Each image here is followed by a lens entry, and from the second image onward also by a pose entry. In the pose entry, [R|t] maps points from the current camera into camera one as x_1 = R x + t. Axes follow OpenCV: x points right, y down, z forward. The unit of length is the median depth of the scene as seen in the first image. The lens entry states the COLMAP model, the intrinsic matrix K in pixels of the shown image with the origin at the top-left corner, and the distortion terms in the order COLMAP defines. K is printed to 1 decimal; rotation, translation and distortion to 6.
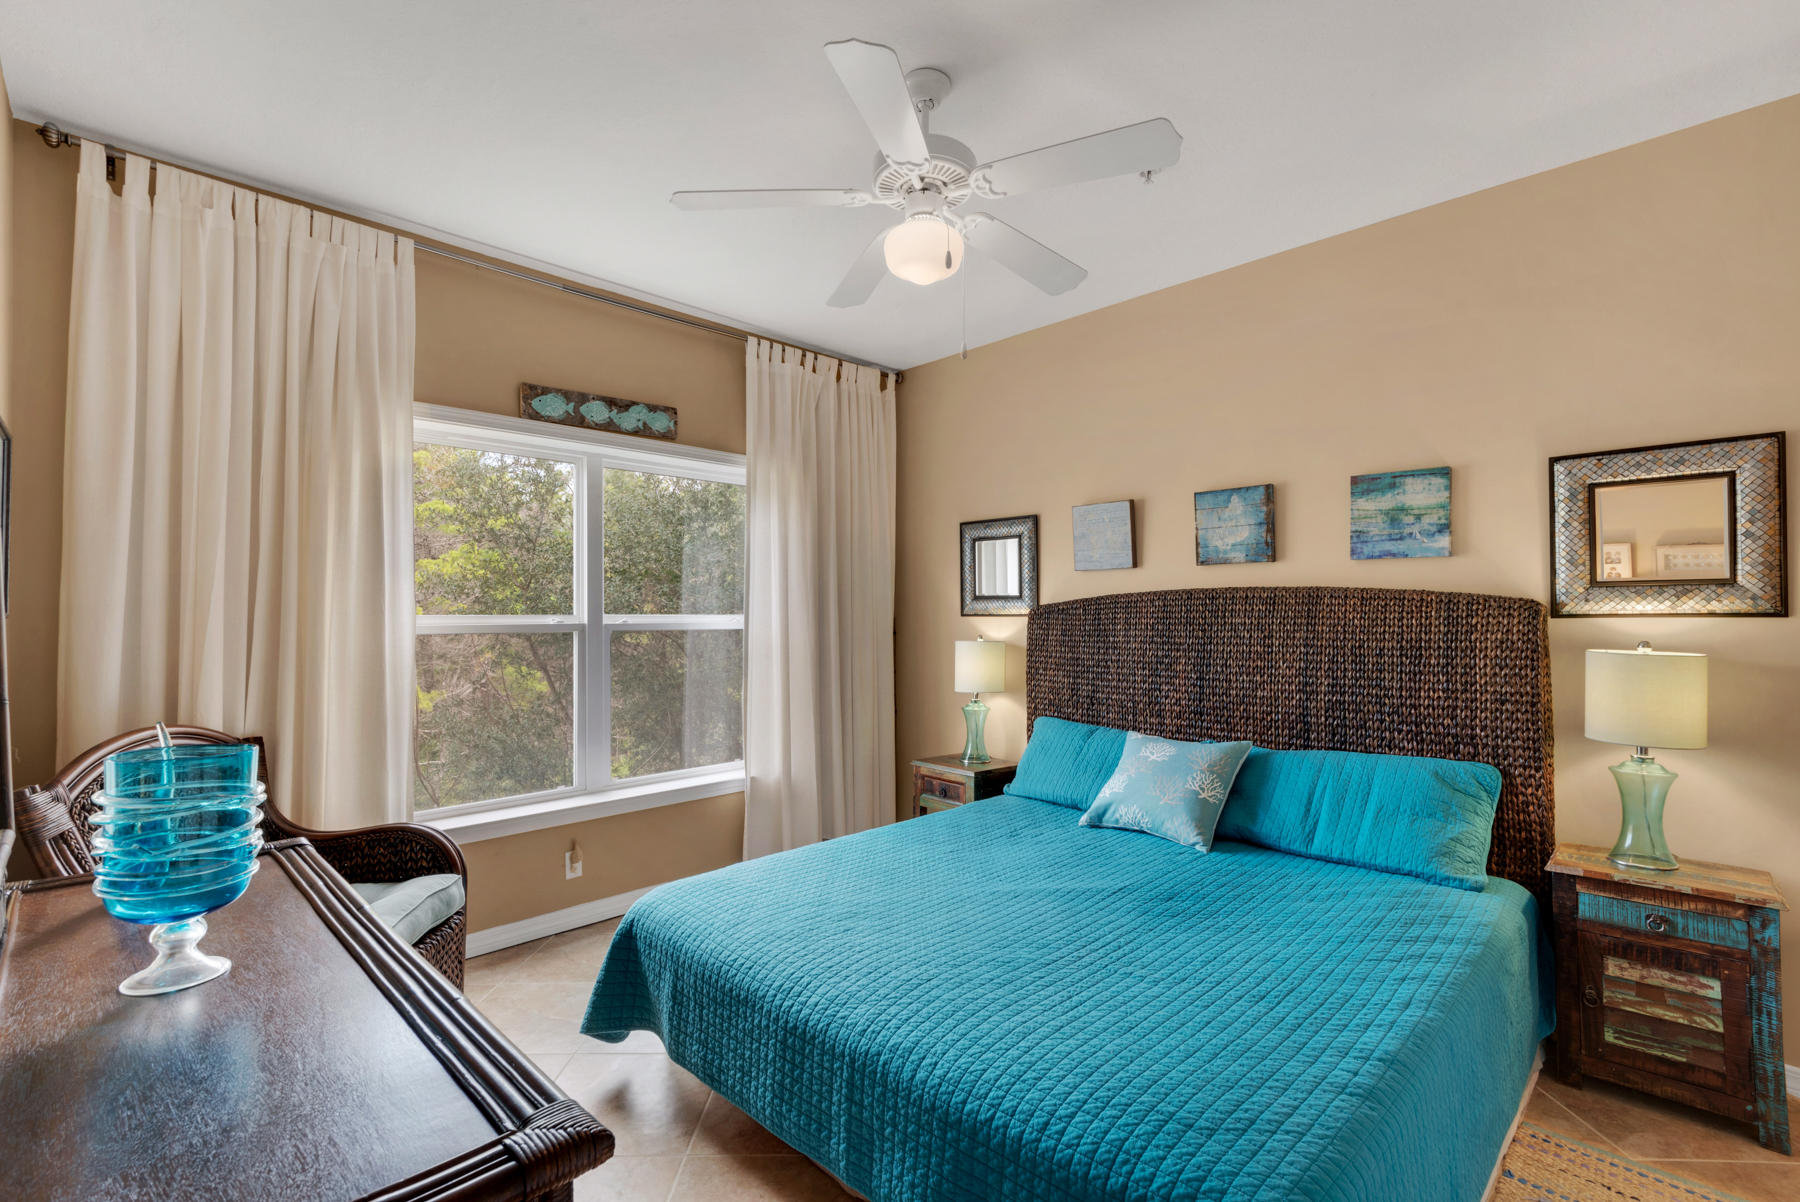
lens RADIAL K [[806.5, 0, 905.5], [0, 806.5, 611.8], [0, 0, 1]] dist [0.026141, -0.018605]
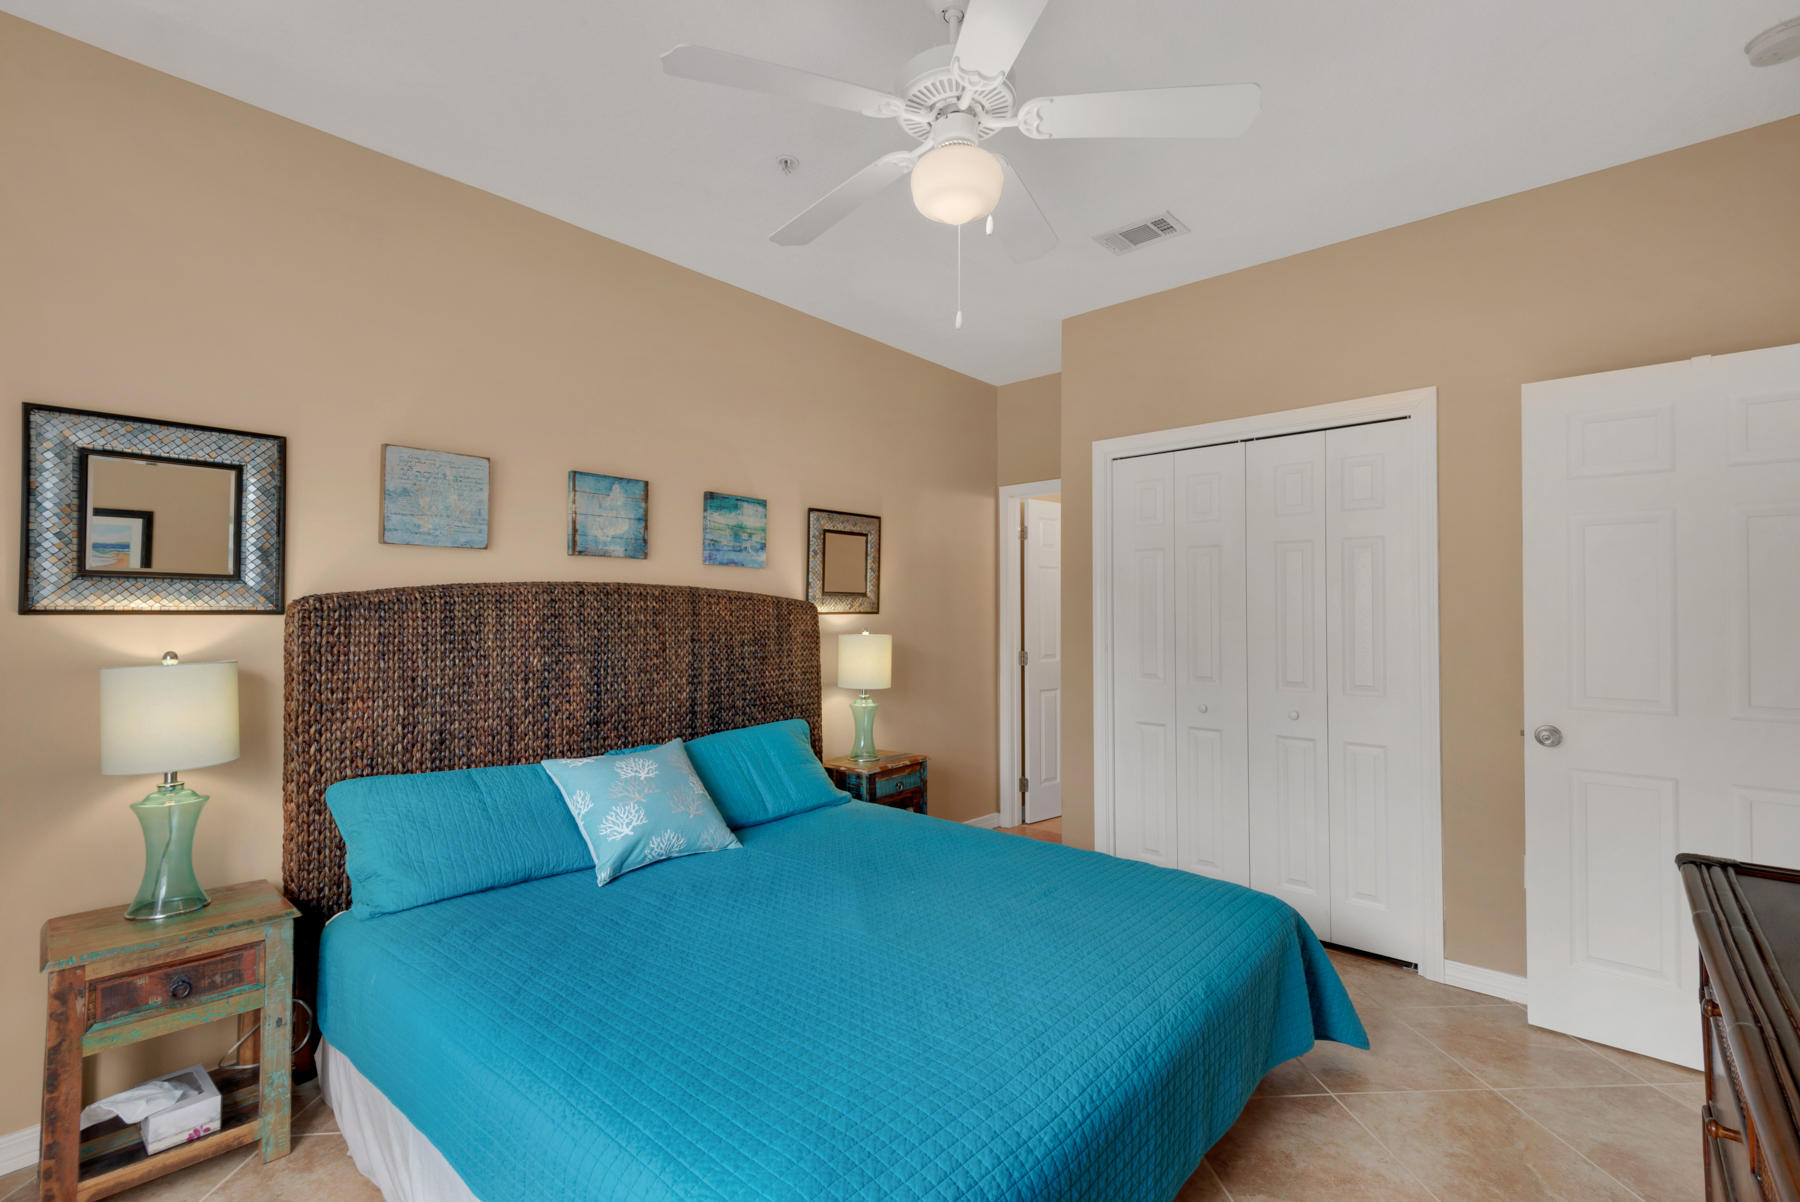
lens RADIAL K [[806.5, 0, 905.5], [0, 806.5, 611.8], [0, 0, 1]] dist [0.026141, -0.018605]
pose [[-0.083650, 0.025638, 0.996165, -0.544228], [0.019271, 0.999524, -0.024106, 0.031834], [-0.996309, 0.017181, -0.084104, 0.741464]]
